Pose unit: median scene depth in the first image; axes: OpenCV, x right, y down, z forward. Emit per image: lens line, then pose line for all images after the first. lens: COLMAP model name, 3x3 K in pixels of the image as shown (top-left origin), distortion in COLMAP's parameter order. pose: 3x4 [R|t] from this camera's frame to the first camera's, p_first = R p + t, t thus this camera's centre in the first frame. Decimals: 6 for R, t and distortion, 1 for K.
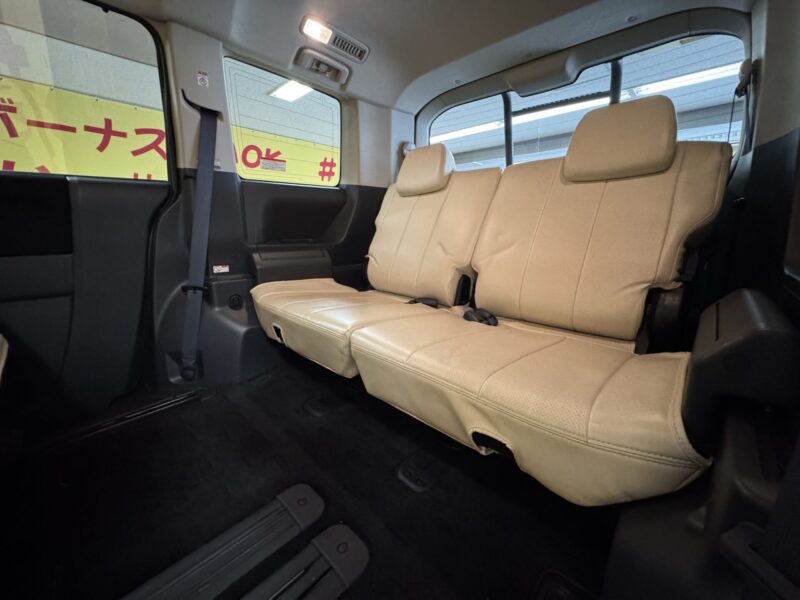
lens RADIAL K [[320.3, 0, 398.2], [0, 320.3, 299.6], [0, 0, 1]] dist [-0.000789, -0.000226]
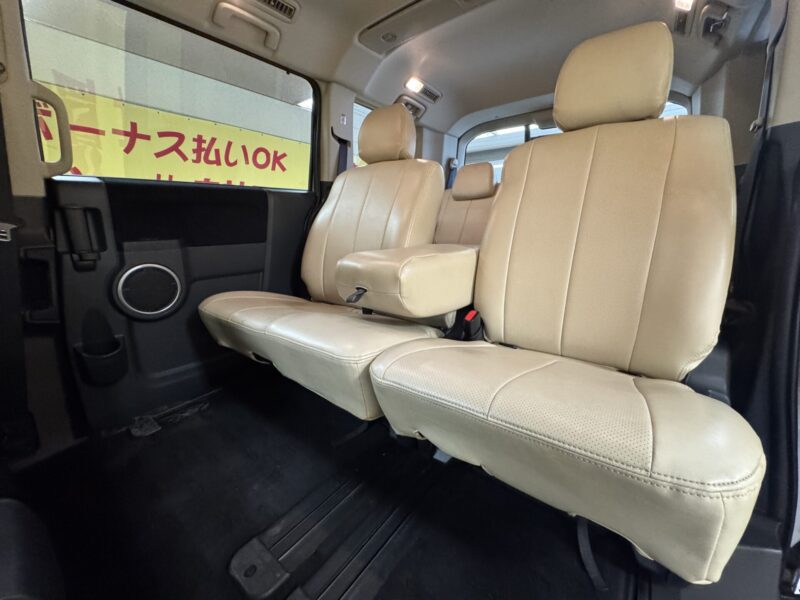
lens RADIAL K [[330.5, 0, 400.0], [0, 330.5, 300.0], [0, 0, 1]] dist [-0.001132, -0.000270]
pose [[0.993383, -0.031800, 0.110355, -0.377086], [0.032024, 0.999487, -0.000255, 0.083661], [-0.110290, 0.003788, 0.993892, -0.330518]]
